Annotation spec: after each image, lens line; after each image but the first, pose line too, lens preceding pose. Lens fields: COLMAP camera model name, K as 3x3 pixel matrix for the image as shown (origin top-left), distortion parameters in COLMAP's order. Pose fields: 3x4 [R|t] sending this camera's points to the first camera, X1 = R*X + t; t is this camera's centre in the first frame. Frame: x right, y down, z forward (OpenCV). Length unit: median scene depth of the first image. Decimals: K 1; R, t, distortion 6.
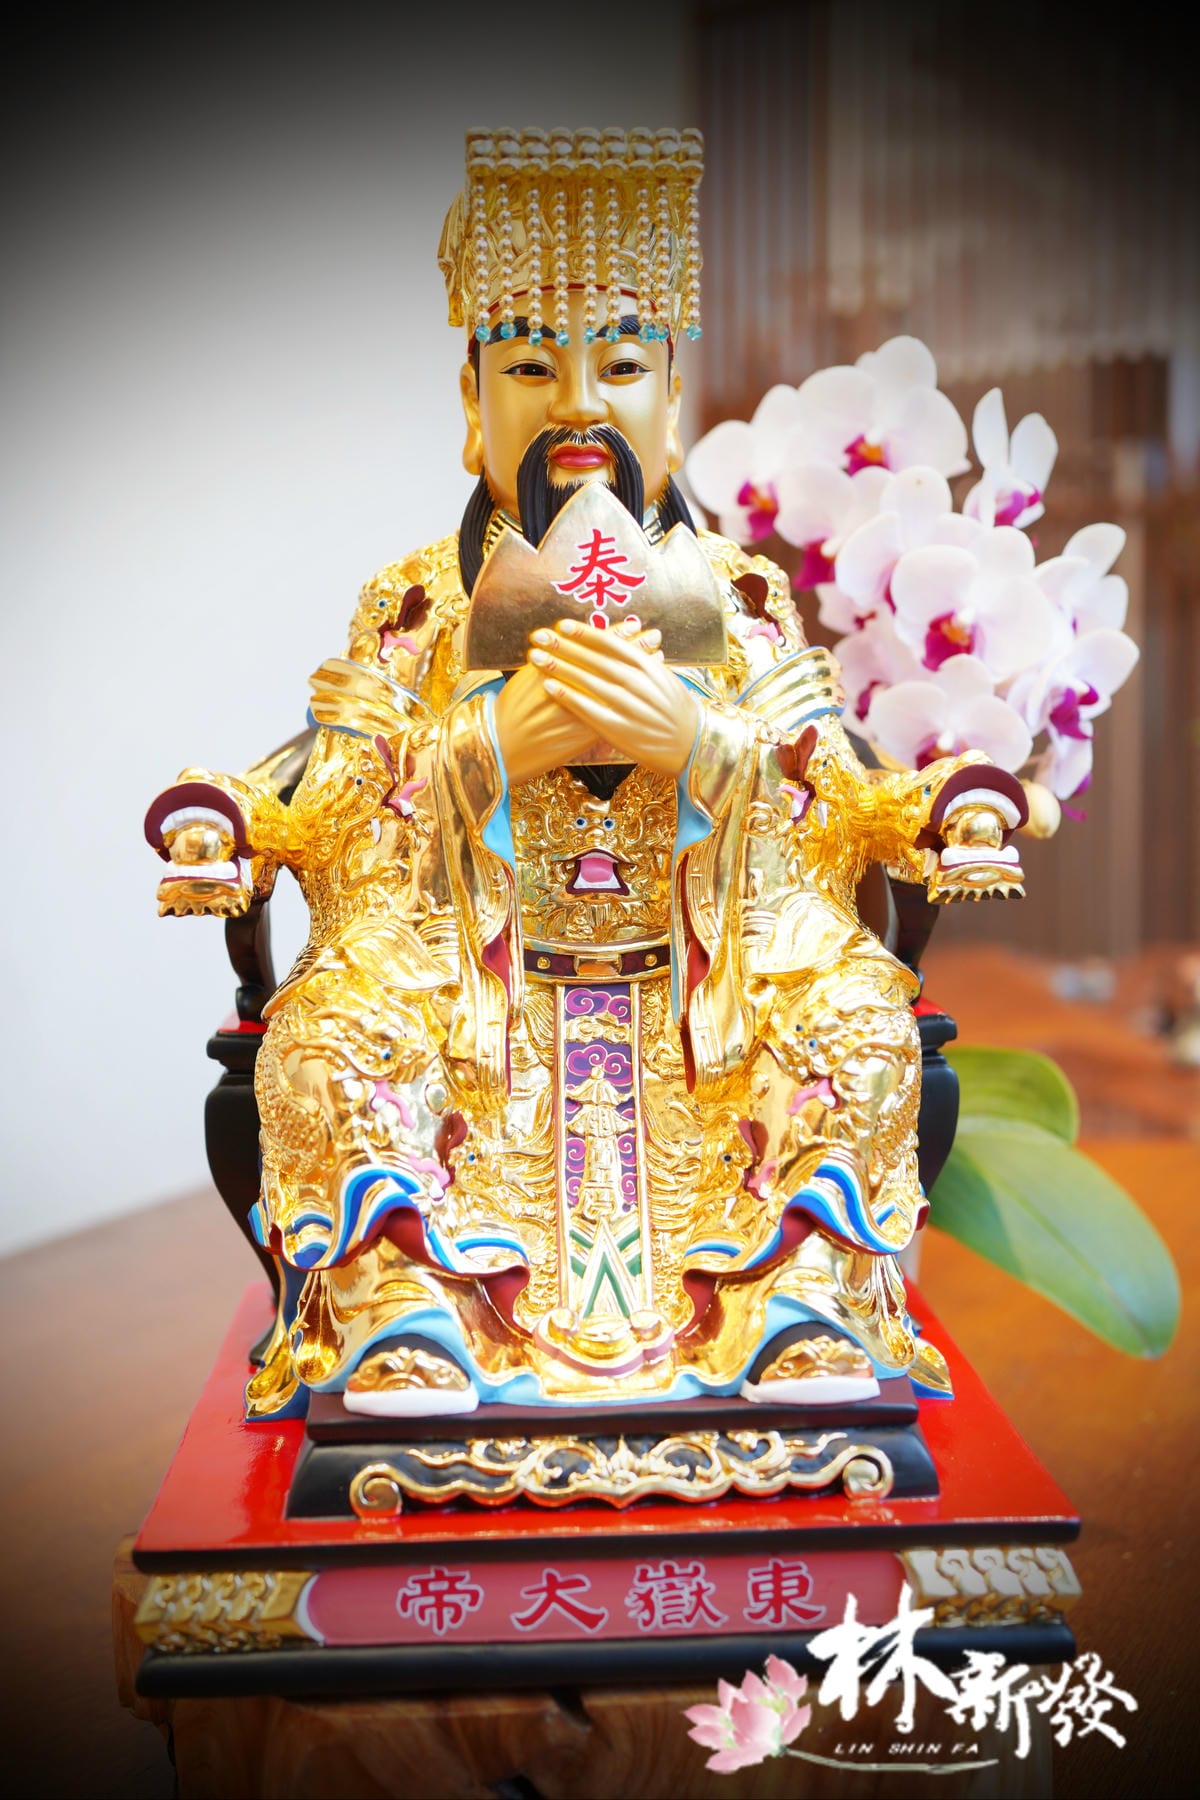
lens RADIAL K [[1830.4, 0, 595.3], [0, 1830.4, 908.8], [0, 0, 1]] dist [-0.029937, 0.167417]
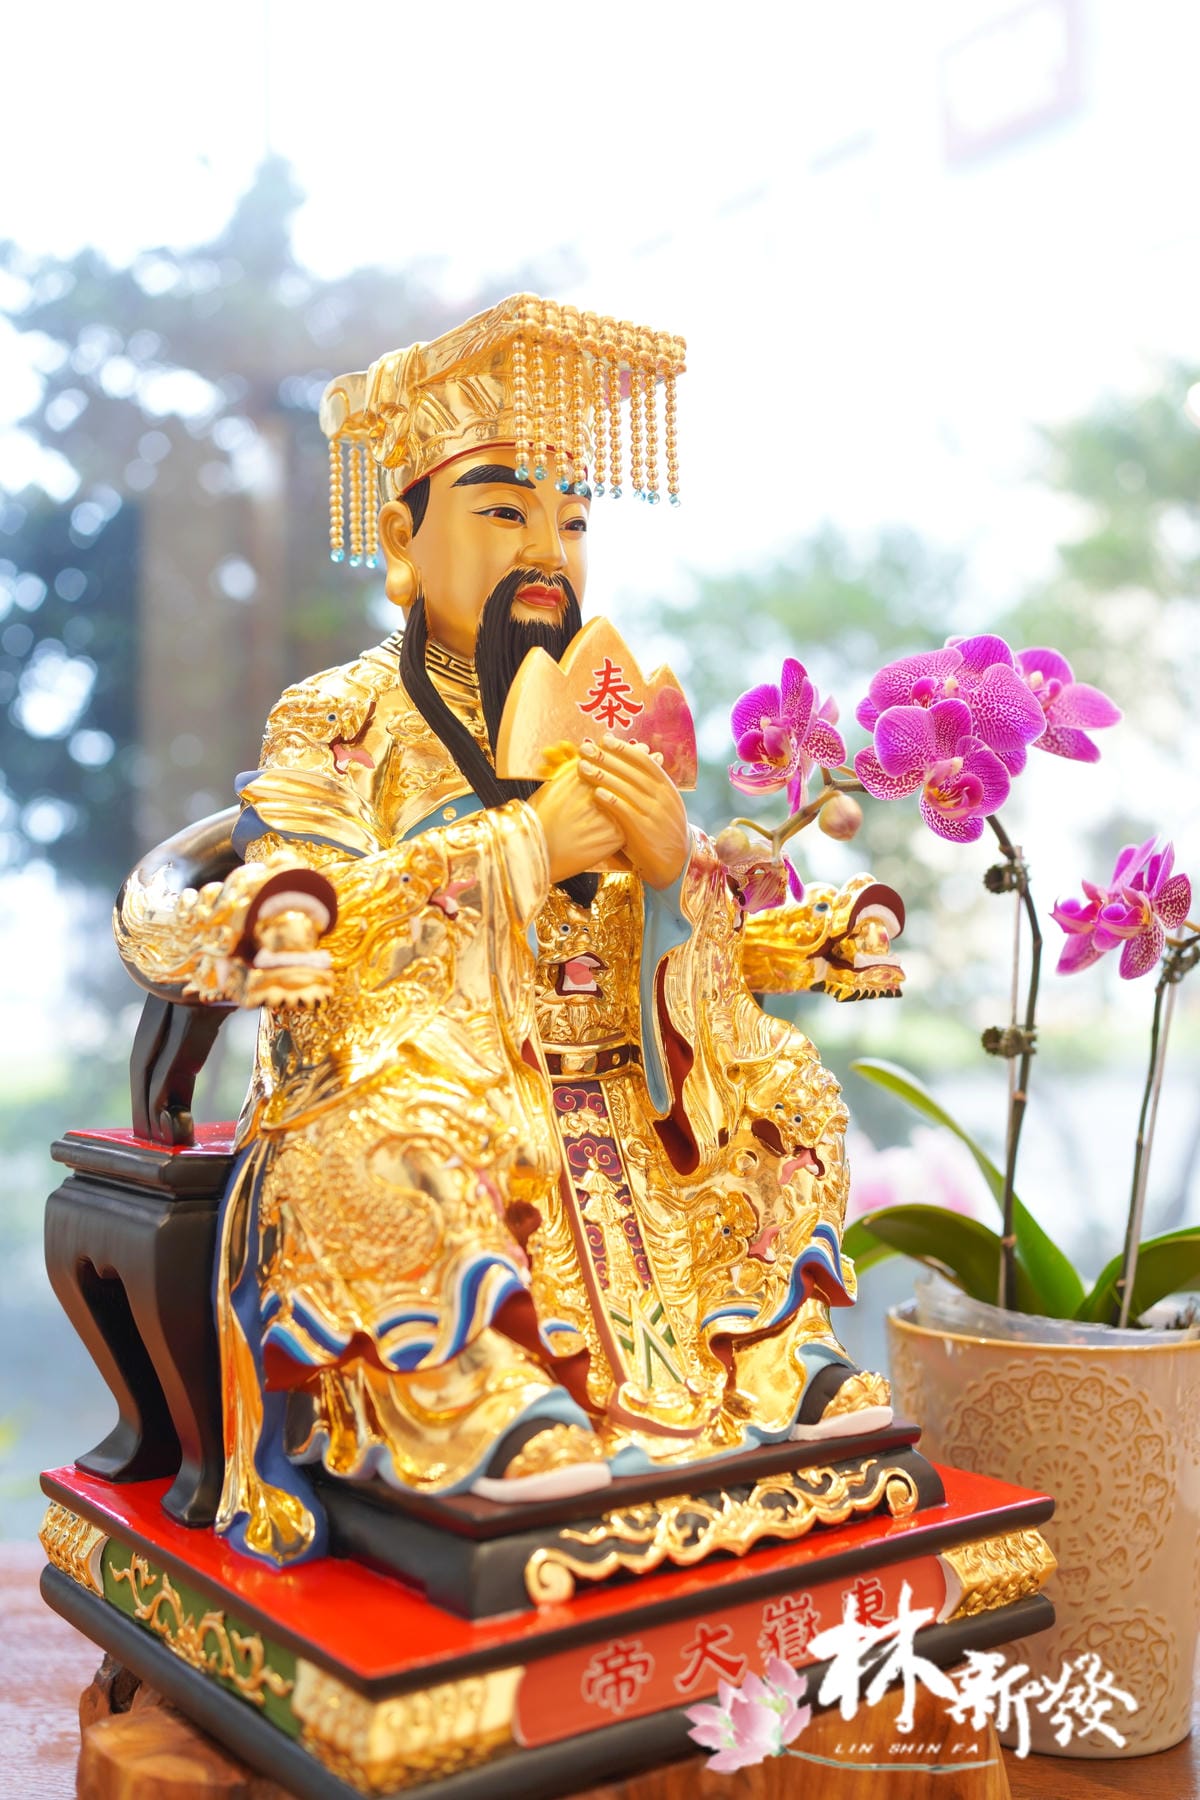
lens RADIAL K [[1830.4, 0, 595.3], [0, 1830.4, 908.8], [0, 0, 1]] dist [-0.029937, 0.167417]
pose [[0.832361, 0.031125, 0.553358, -0.611311], [0.050050, 0.990121, -0.130977, 0.085640], [-0.551969, 0.136715, 0.822581, 0.116257]]
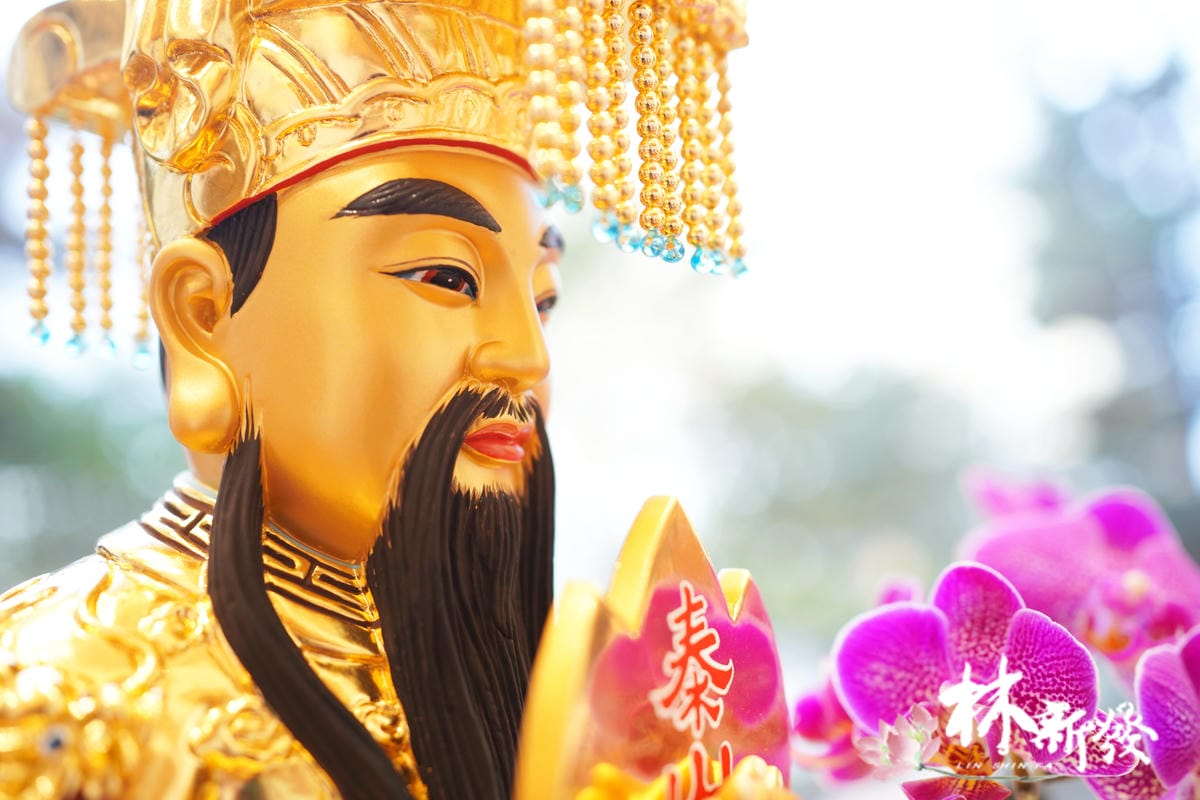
lens RADIAL K [[1220.2, 0, 600.0], [0, 1220.2, 400.0], [0, 0, 1]] dist [-0.029937, 0.167417]
pose [[0.580476, 0.102271, 0.807829, -0.308239], [0.115633, 0.971674, -0.206104, -0.189739], [-0.806025, 0.213050, 0.552207, 0.810453]]
